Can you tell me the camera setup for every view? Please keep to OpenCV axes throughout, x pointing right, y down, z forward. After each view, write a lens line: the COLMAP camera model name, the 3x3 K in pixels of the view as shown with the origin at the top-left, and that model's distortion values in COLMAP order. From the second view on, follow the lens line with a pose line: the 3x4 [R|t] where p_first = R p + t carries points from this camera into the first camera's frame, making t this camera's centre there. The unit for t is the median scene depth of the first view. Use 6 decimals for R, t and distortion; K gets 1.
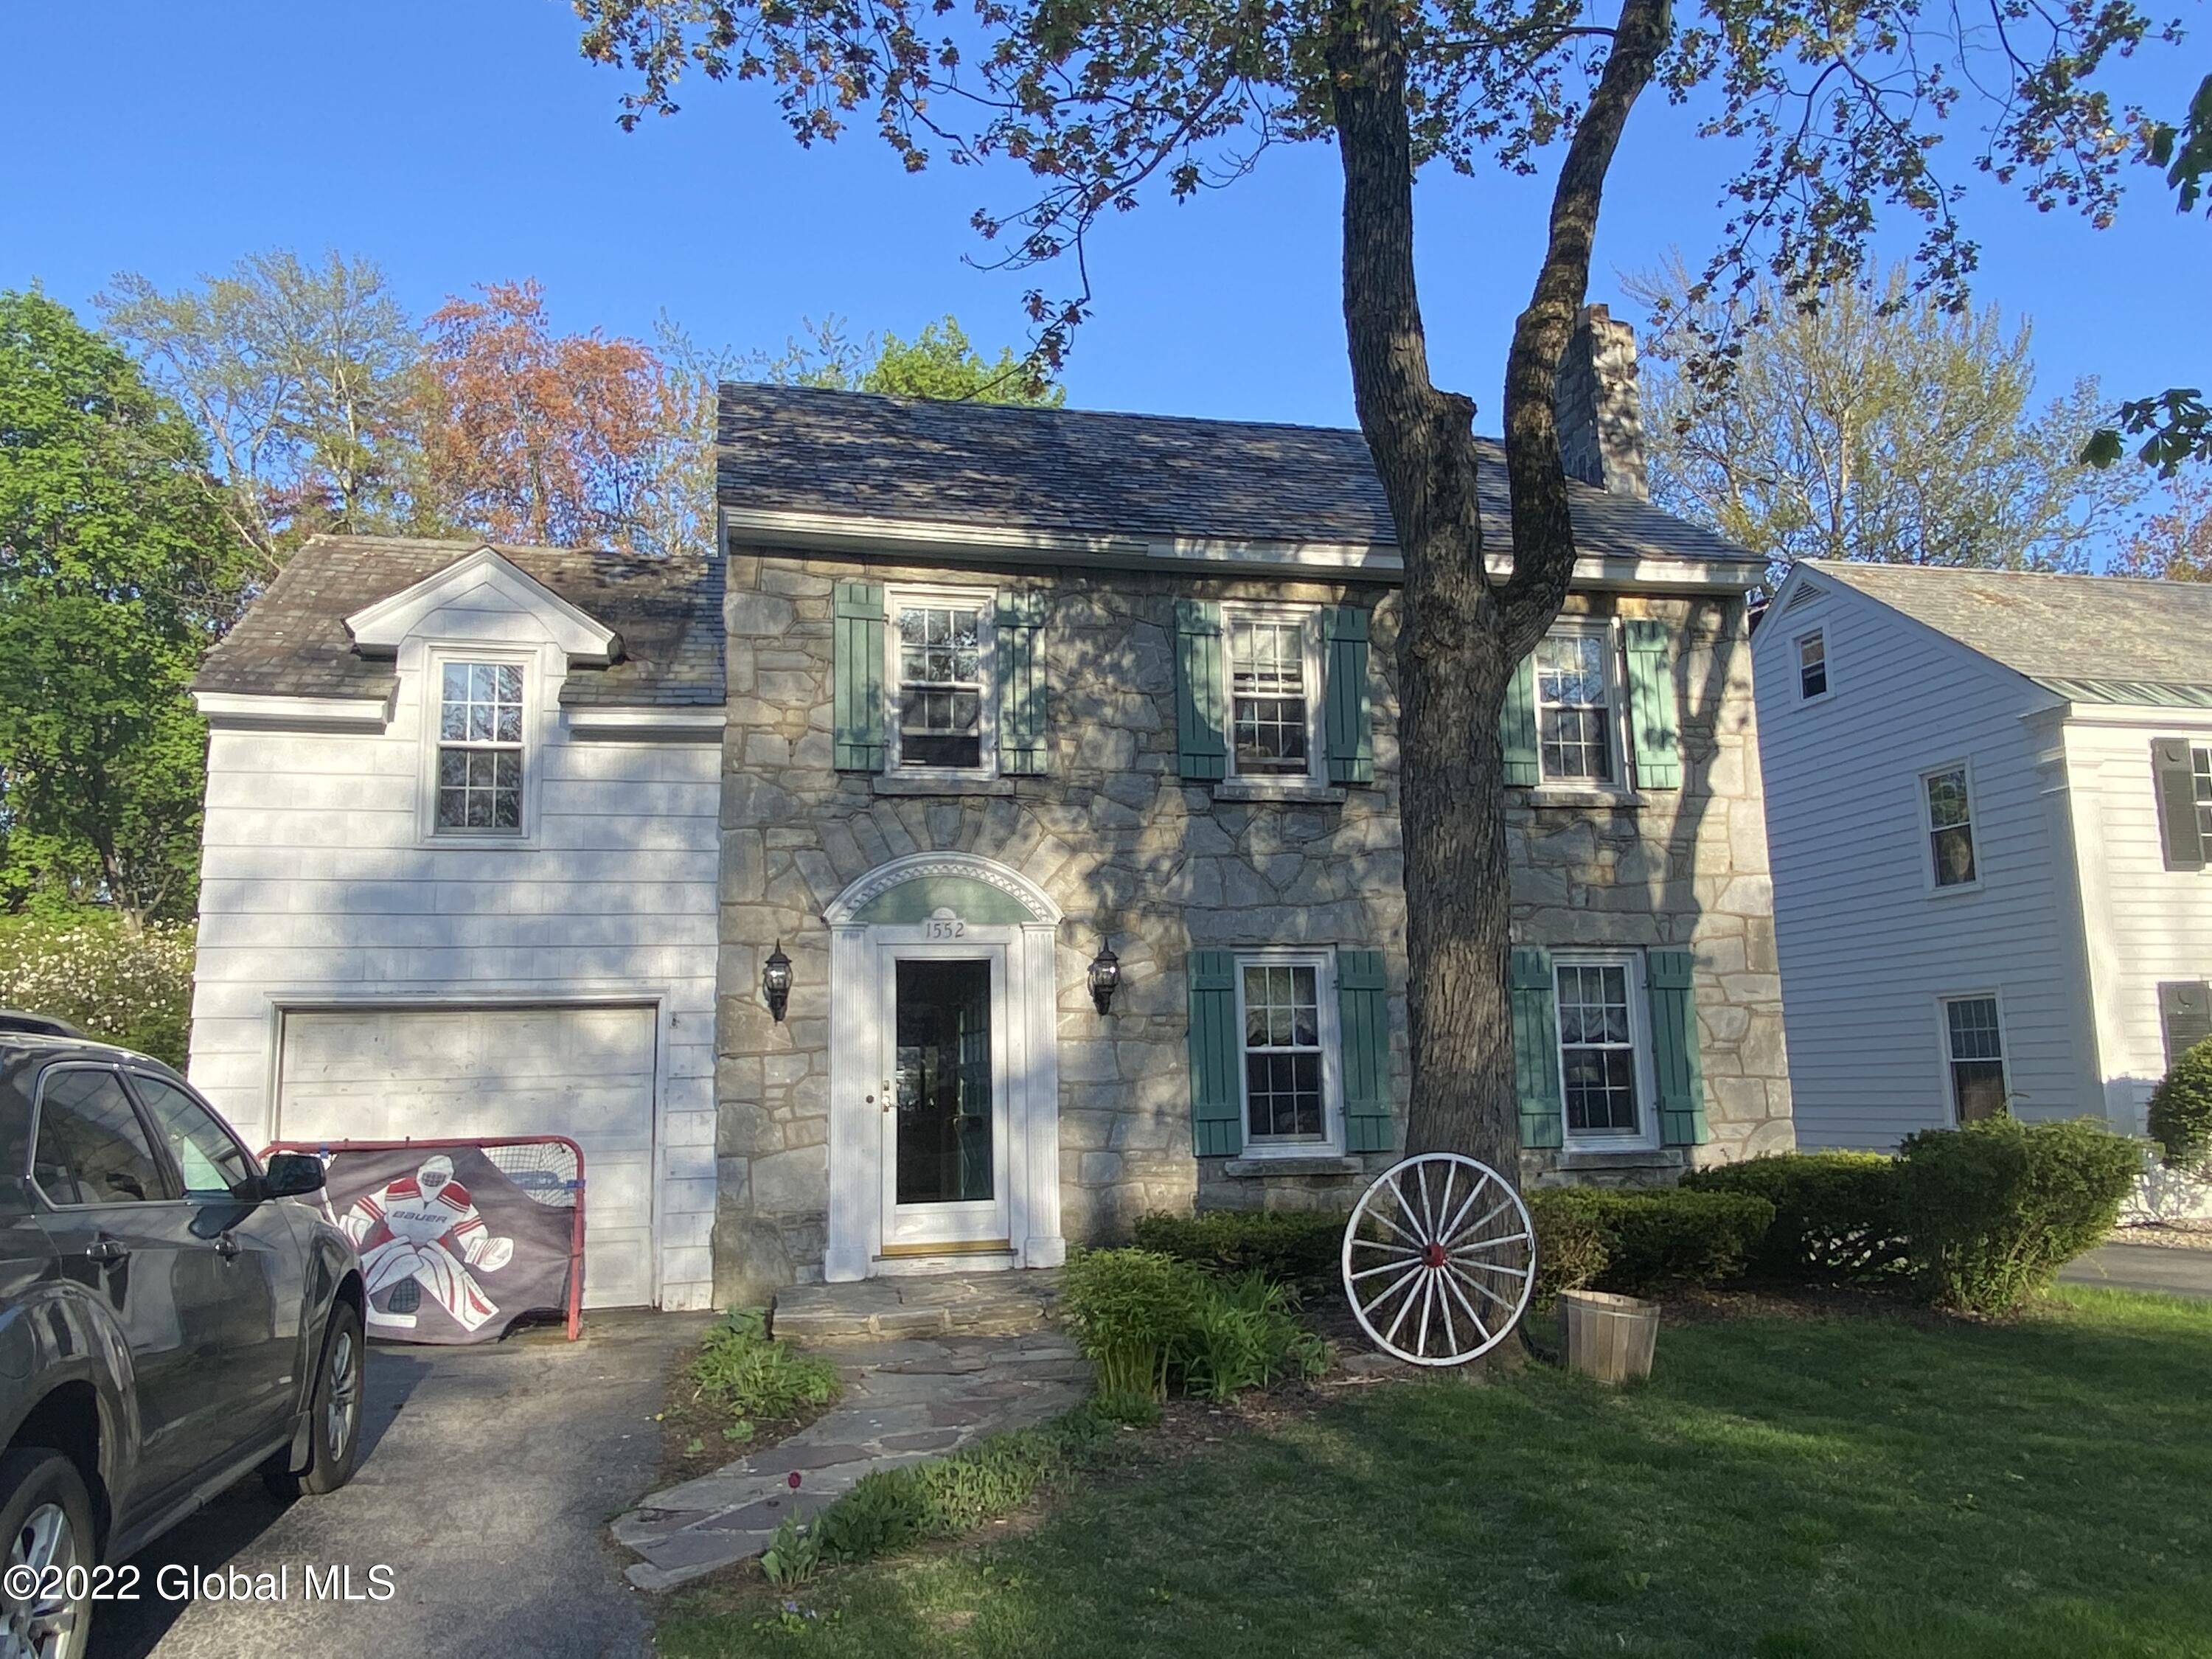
lens RADIAL K [[1653.0, 0, 1104.5], [0, 1653.0, 833.2], [0, 0, 1]] dist [0.099898, -0.127846]
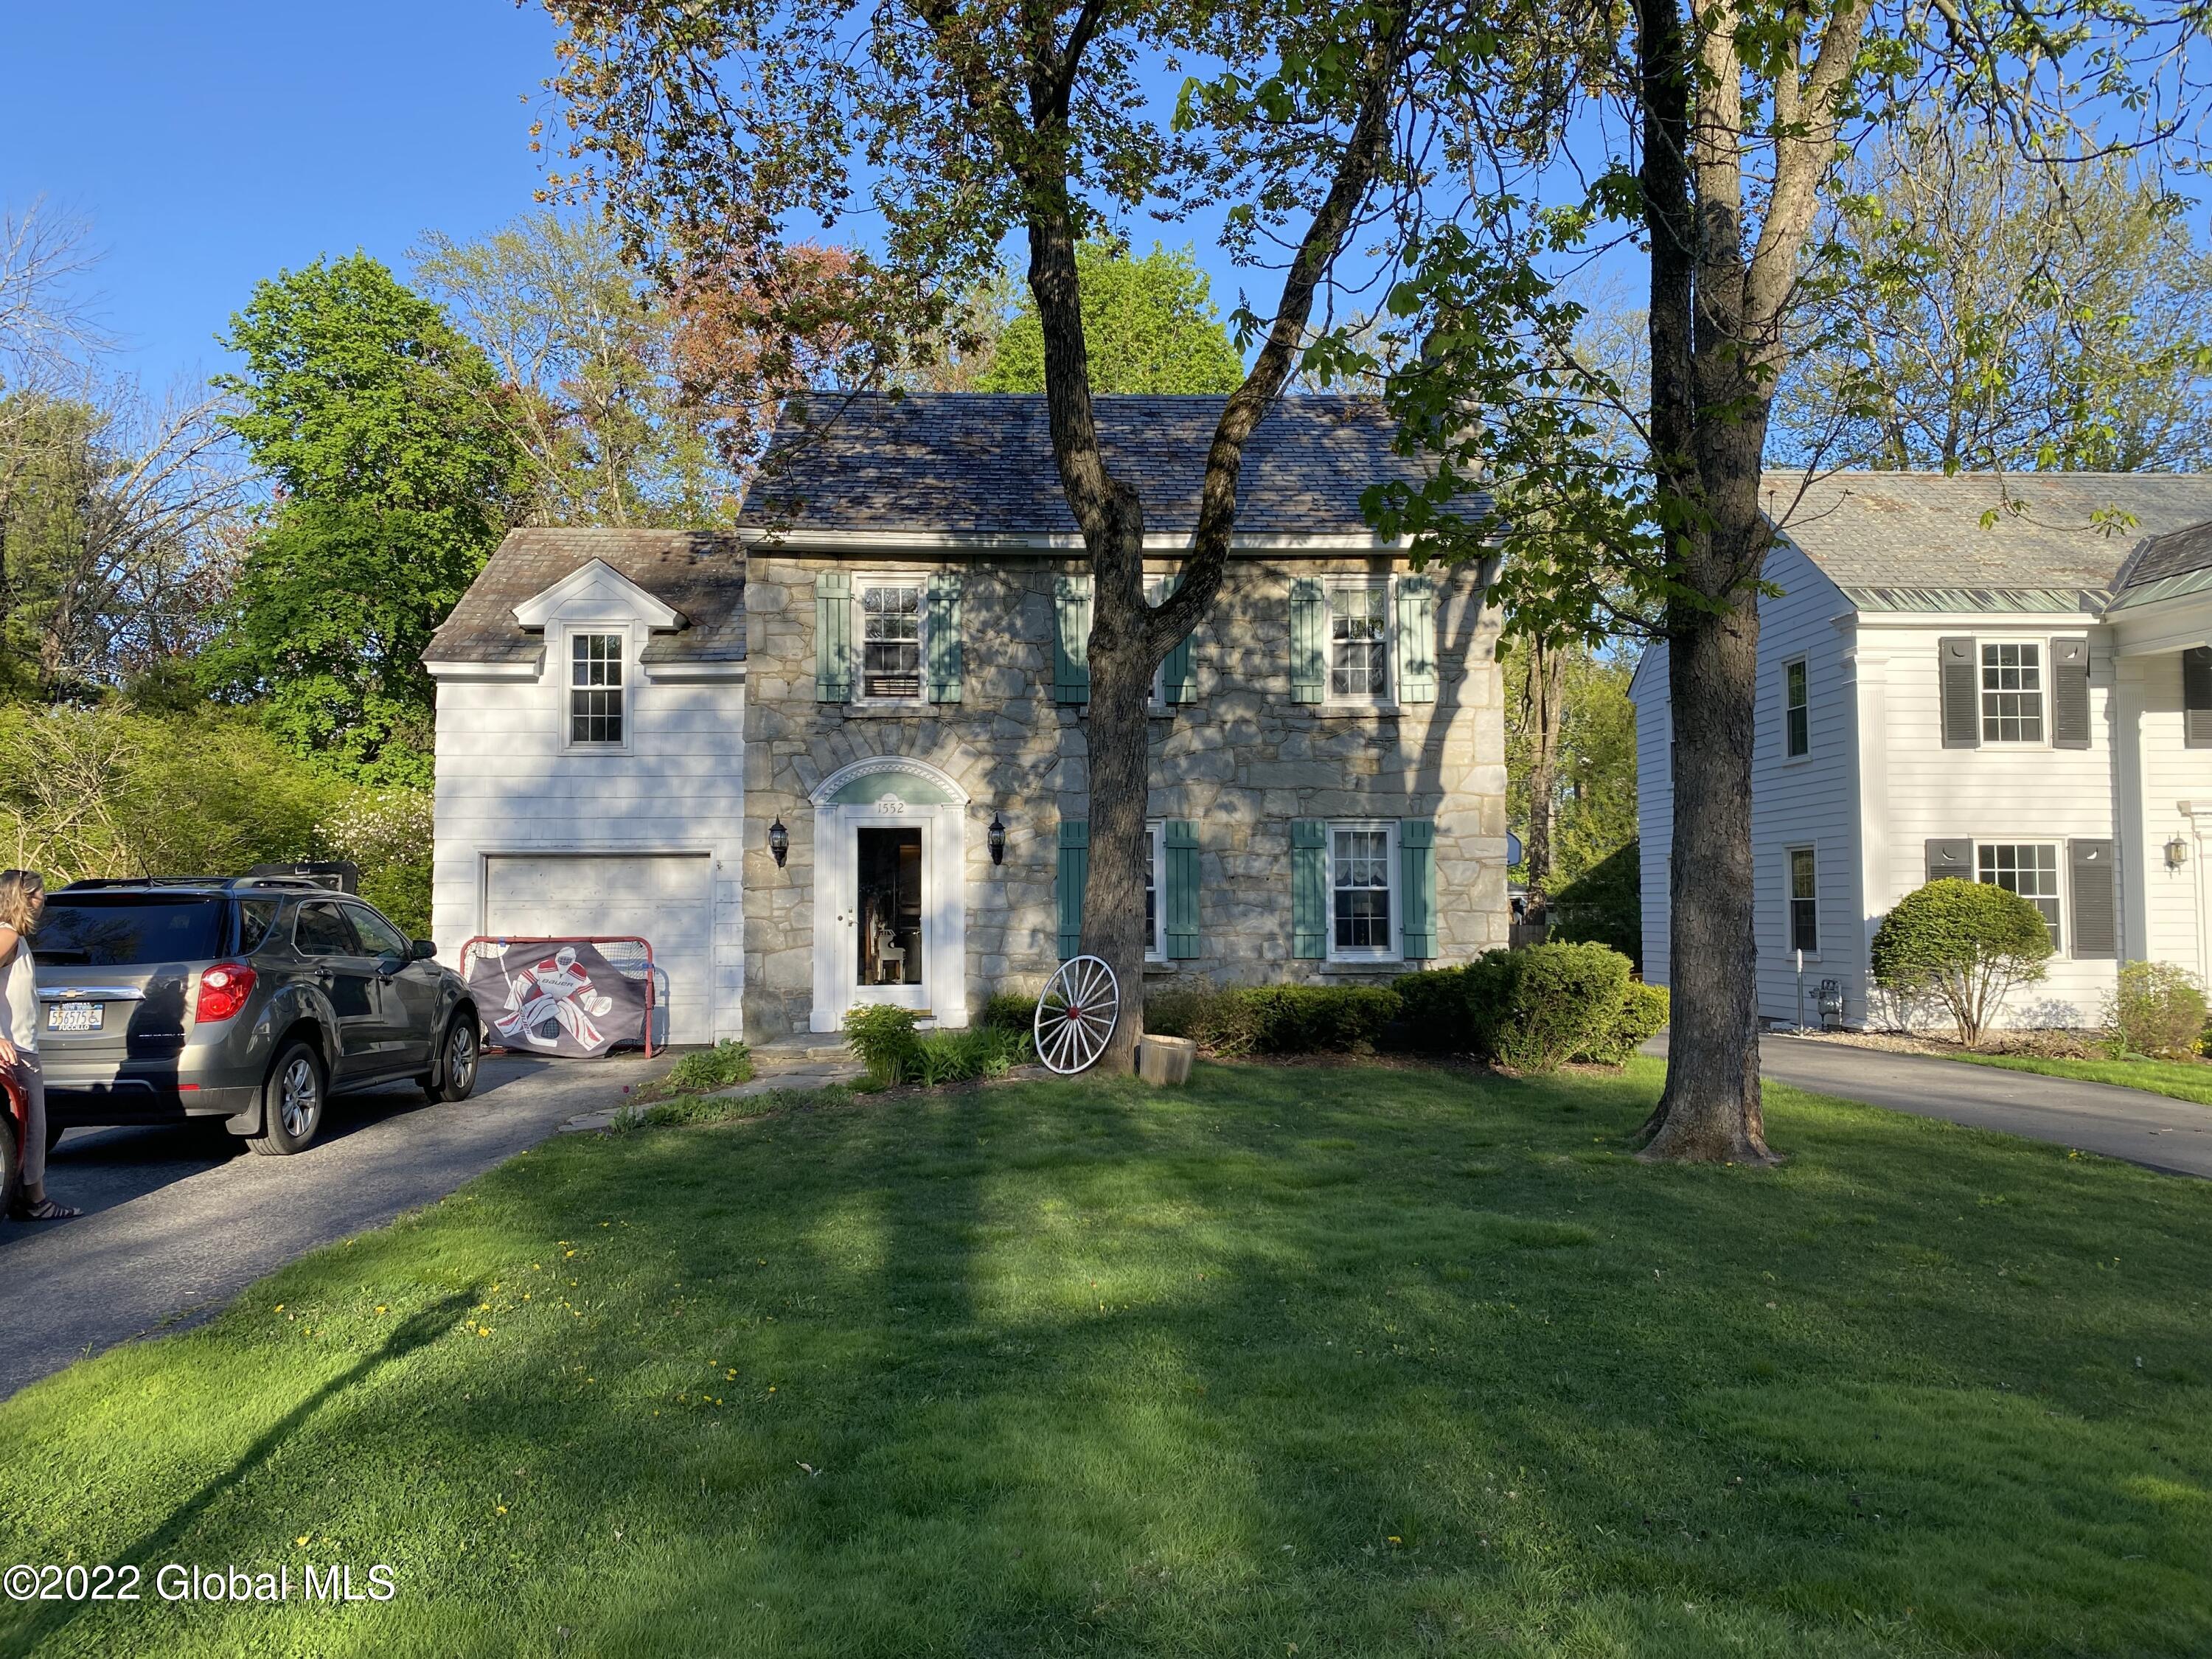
lens RADIAL K [[1857.3, 0, 1190.0], [0, 1857.3, 812.7], [0, 0, 1]] dist [0.170634, -0.397769]
pose [[0.981800, 0.007262, -0.189779, 0.464167], [0.012593, 0.994580, 0.103206, -0.102814], [0.189500, -0.103718, 0.976387, -0.570512]]
